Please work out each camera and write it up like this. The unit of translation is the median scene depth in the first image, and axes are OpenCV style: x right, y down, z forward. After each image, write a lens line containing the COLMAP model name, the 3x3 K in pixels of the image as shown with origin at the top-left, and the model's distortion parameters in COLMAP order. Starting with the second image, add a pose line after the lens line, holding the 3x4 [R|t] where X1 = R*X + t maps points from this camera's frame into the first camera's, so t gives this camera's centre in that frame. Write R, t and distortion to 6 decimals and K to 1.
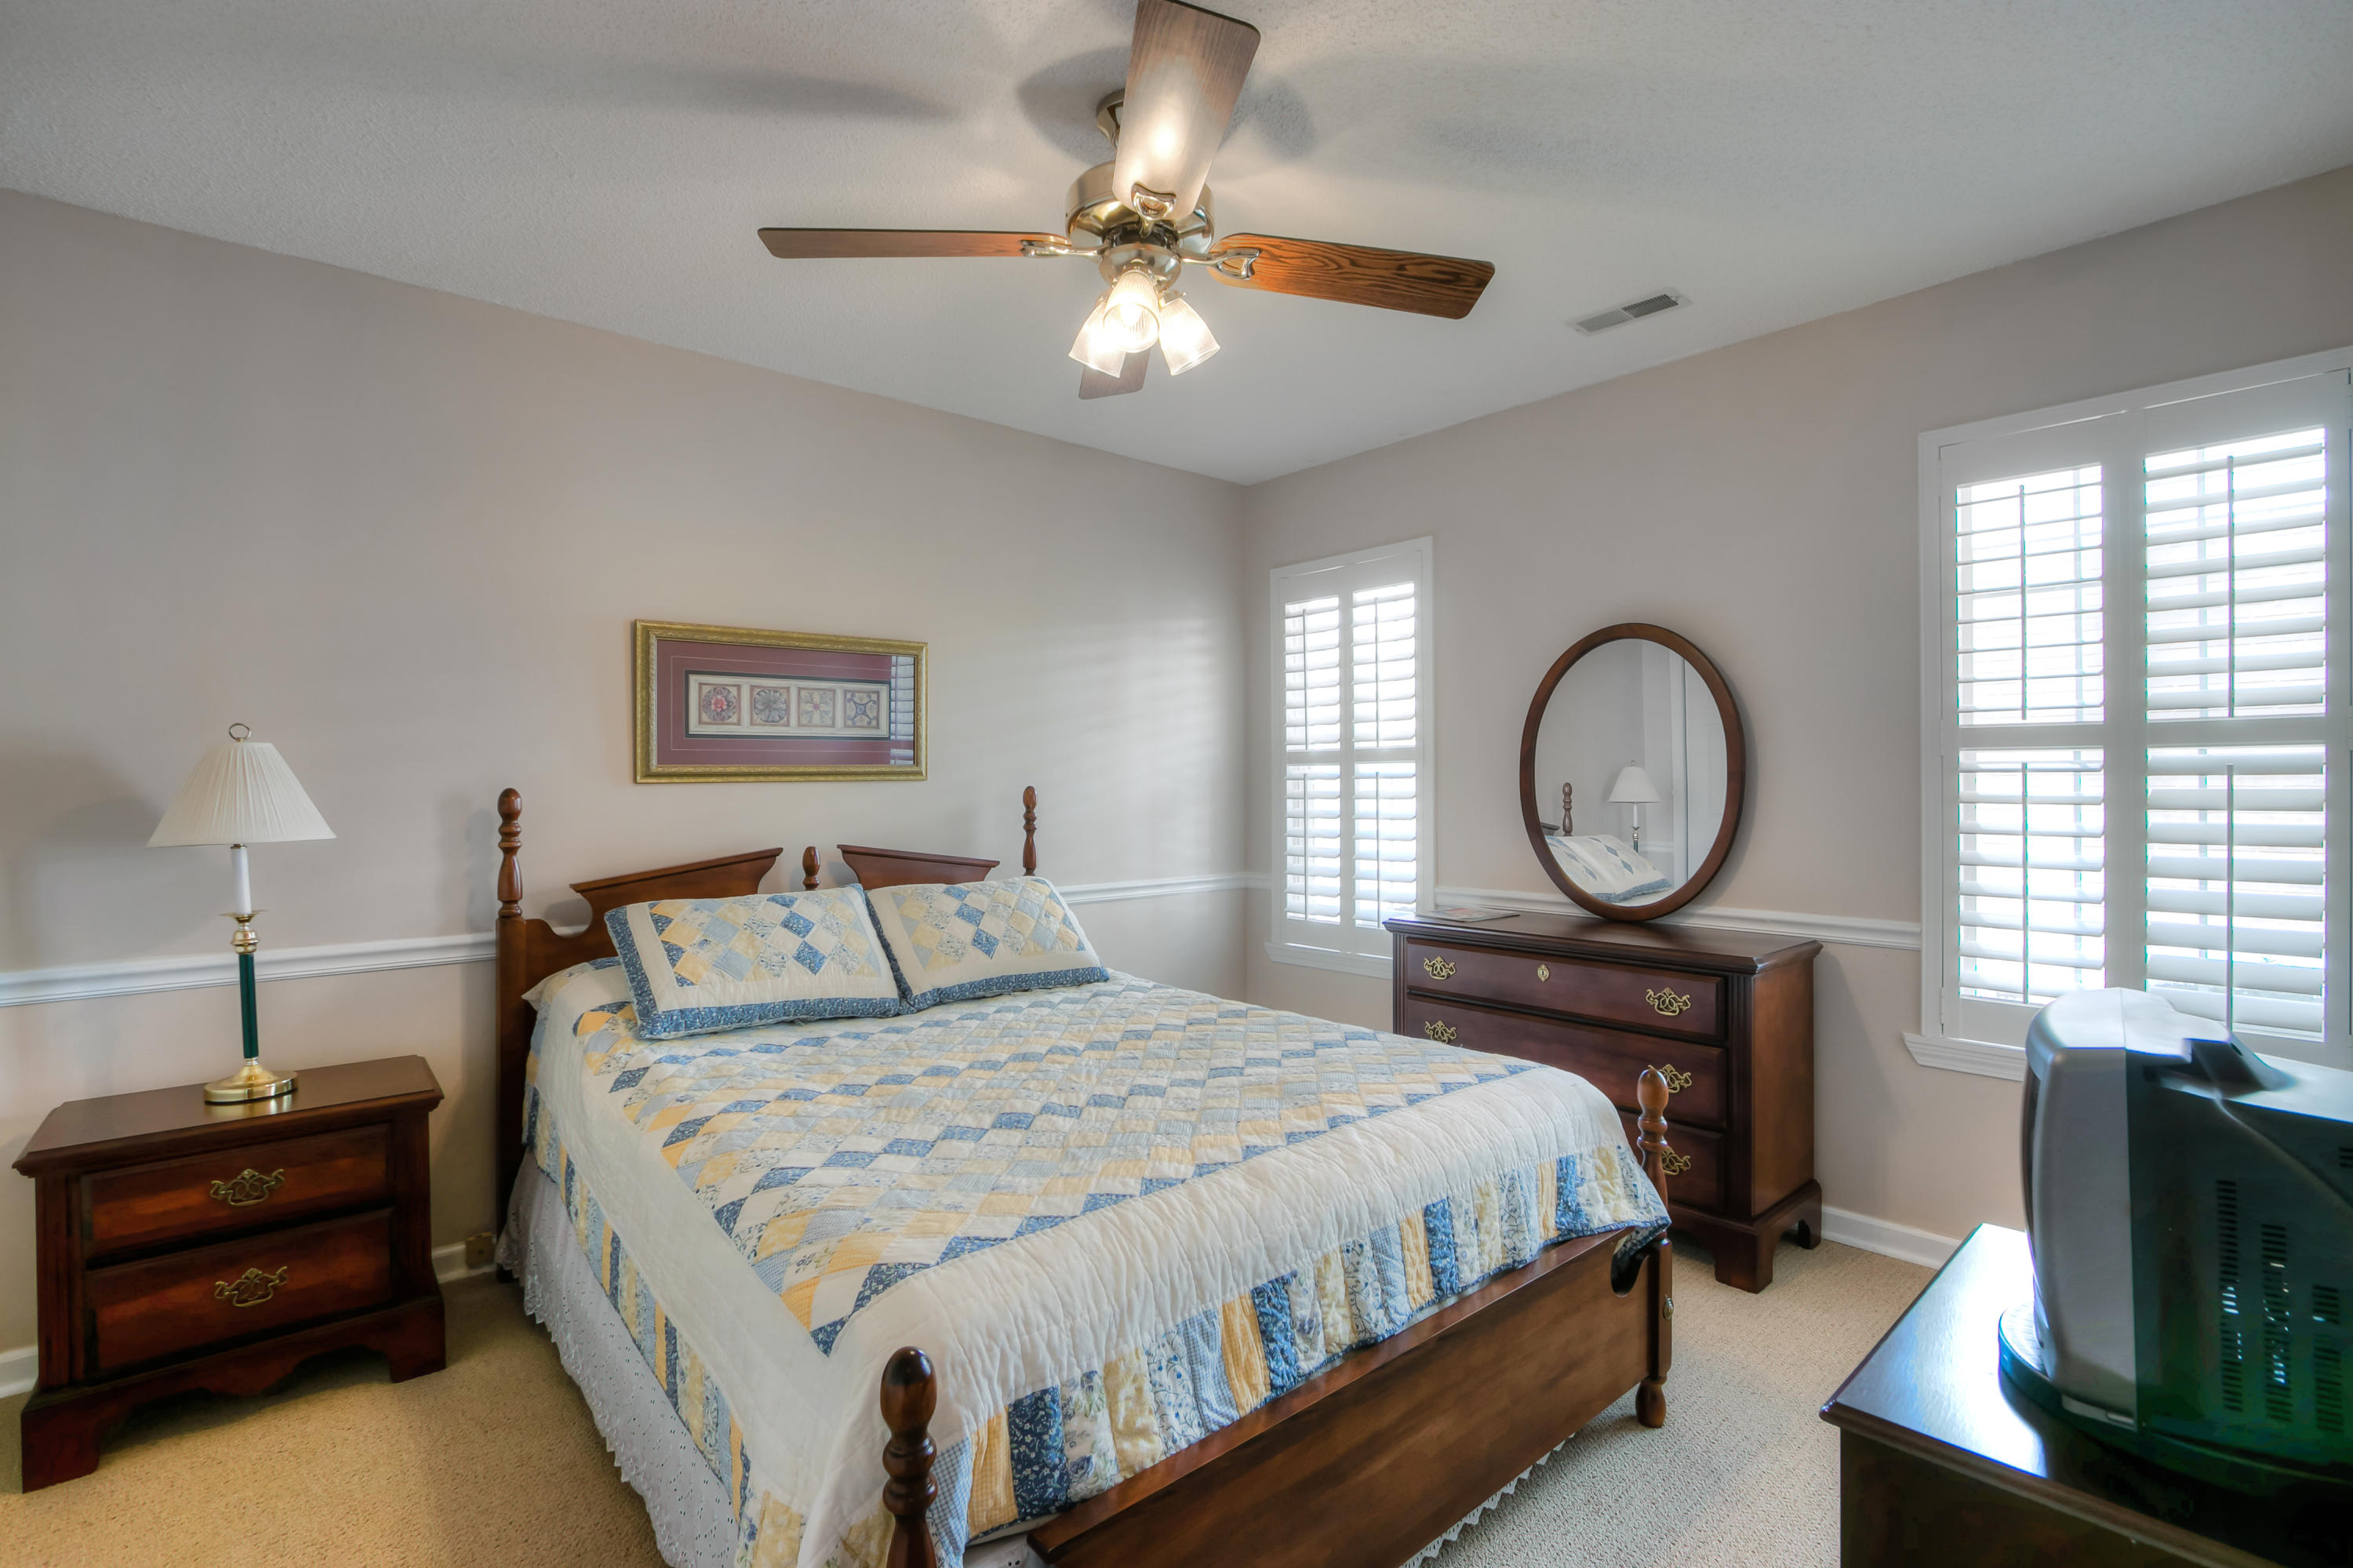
lens RADIAL K [[1093.2, 0, 1165.1], [0, 1093.2, 784.9], [0, 0, 1]] dist [-0.015530, 0.000542]
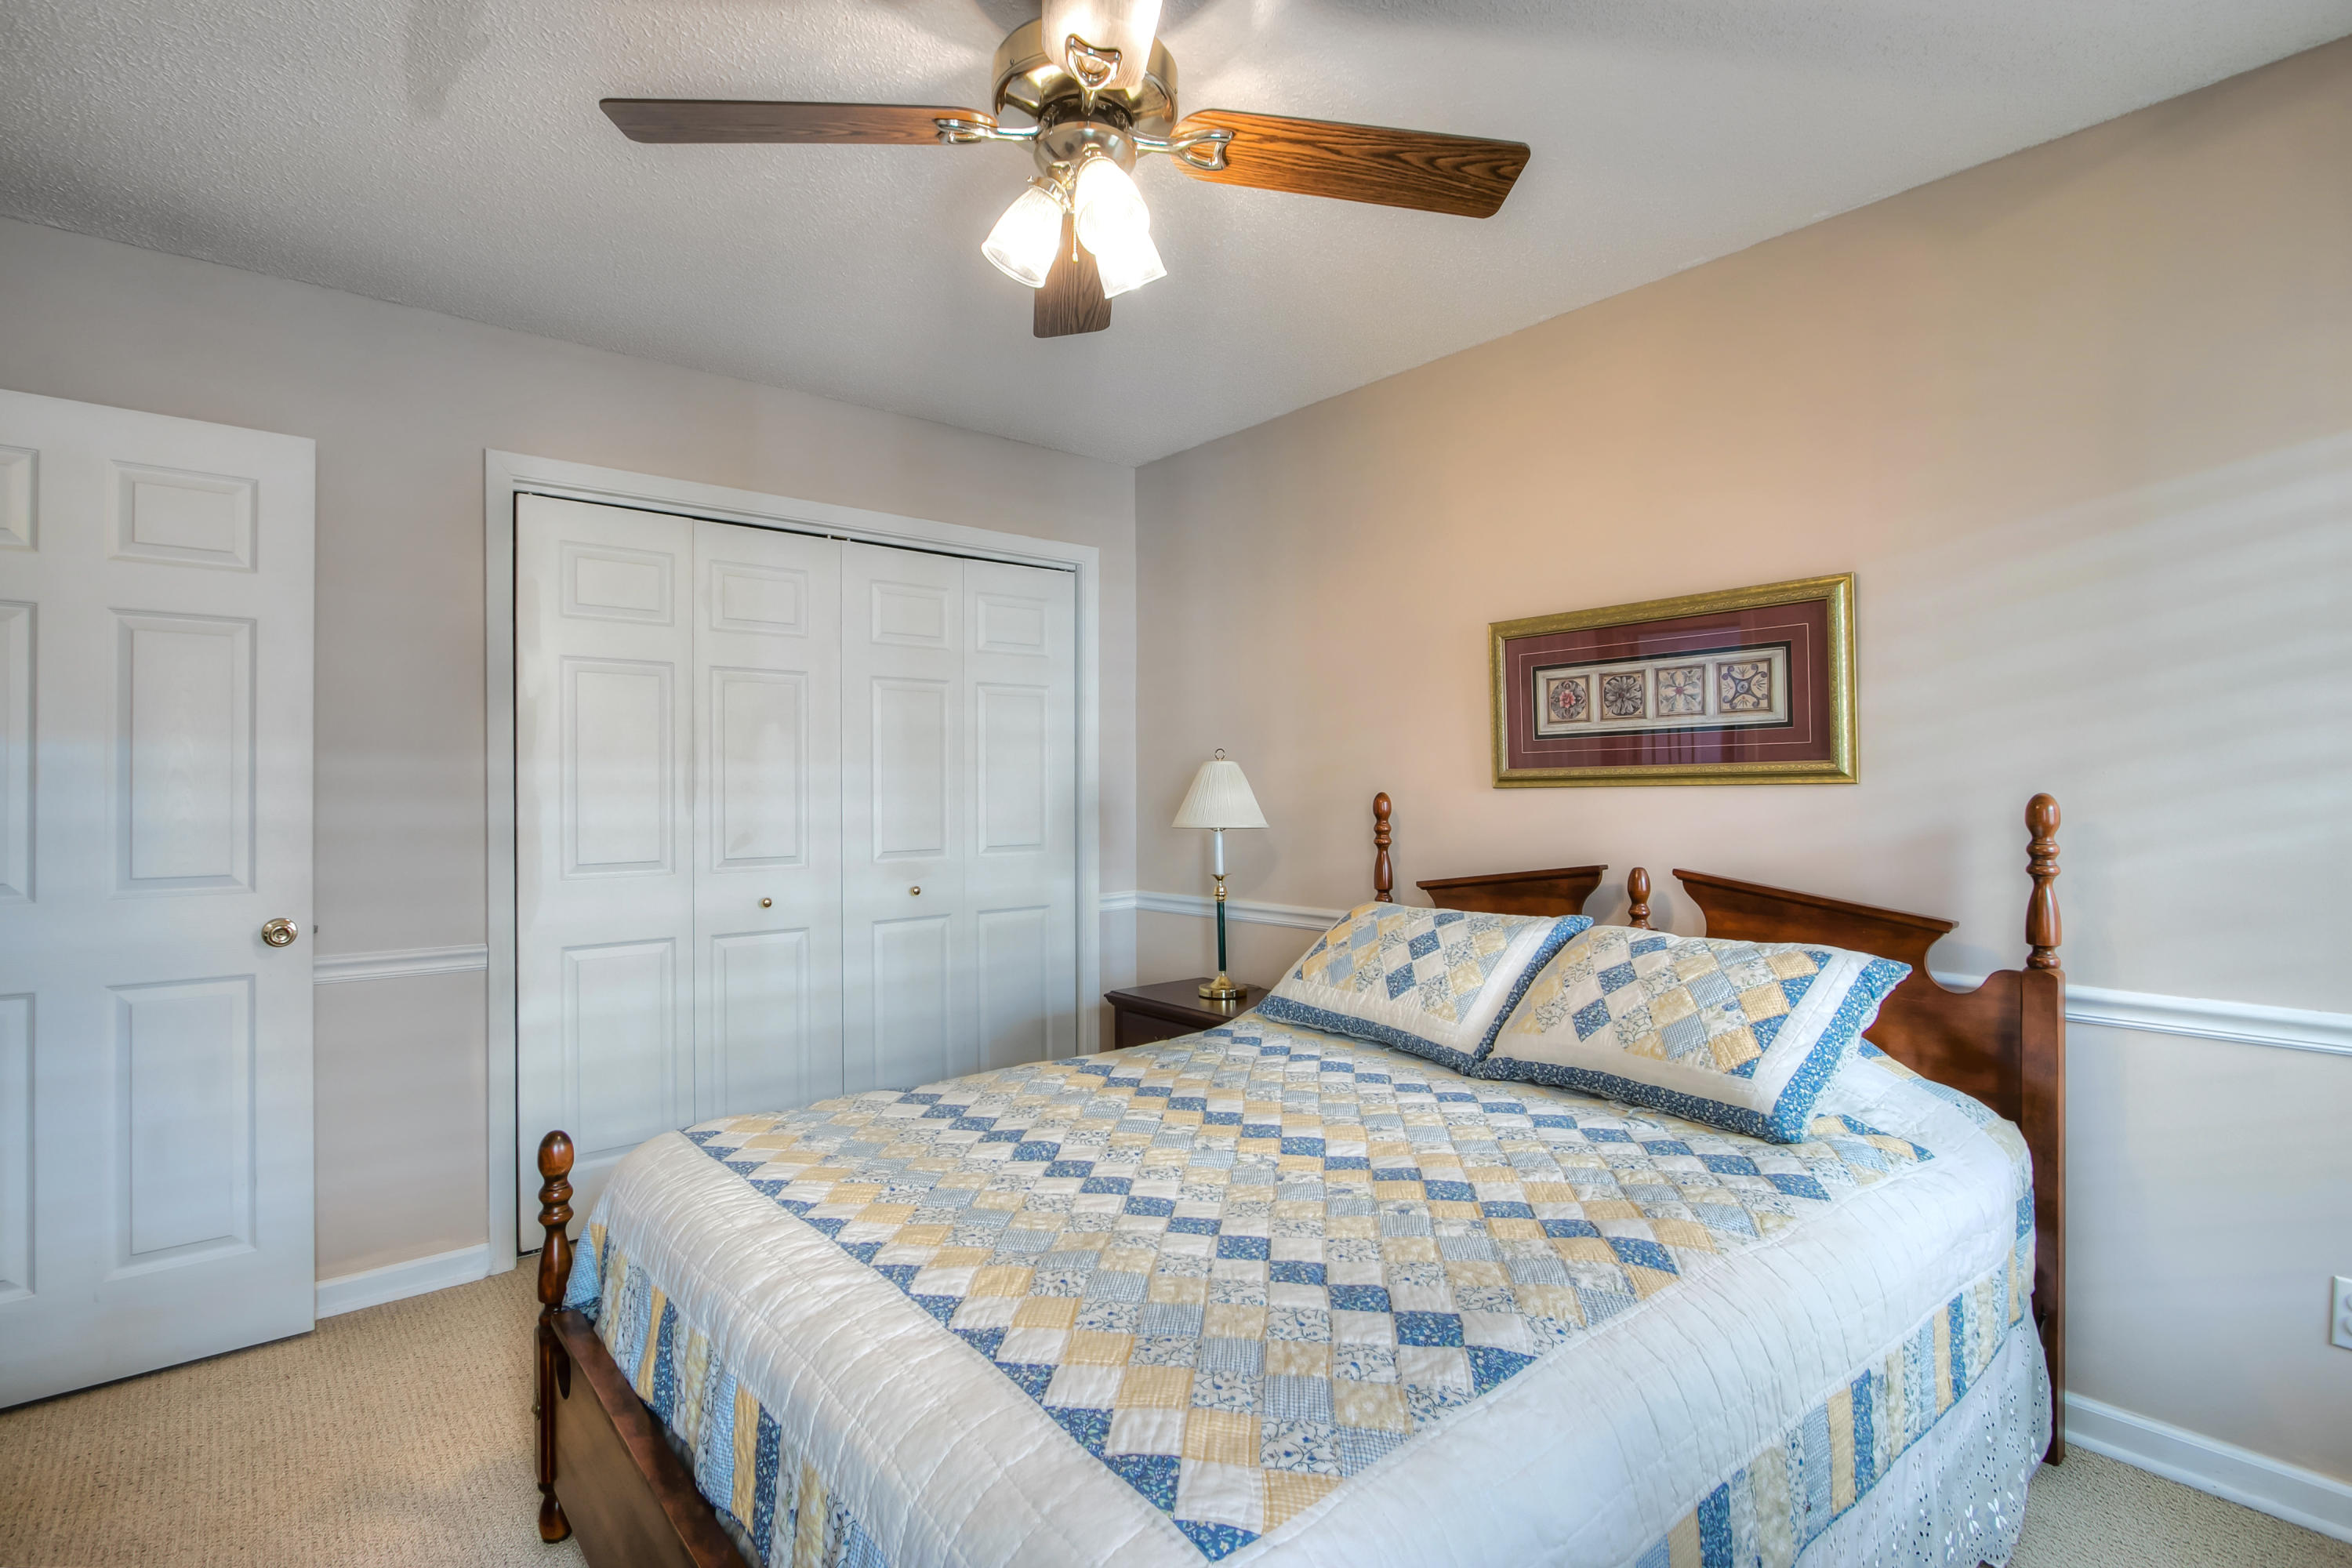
lens RADIAL K [[1092.7, 0, 1164.6], [0, 1092.7, 784.9], [0, 0, 1]] dist [-0.015530, 0.000542]
pose [[-0.005046, -0.004628, -0.999977, 0.488227], [-0.006900, 0.999966, -0.004593, 0.002021], [0.999963, 0.006876, -0.005078, 0.680826]]
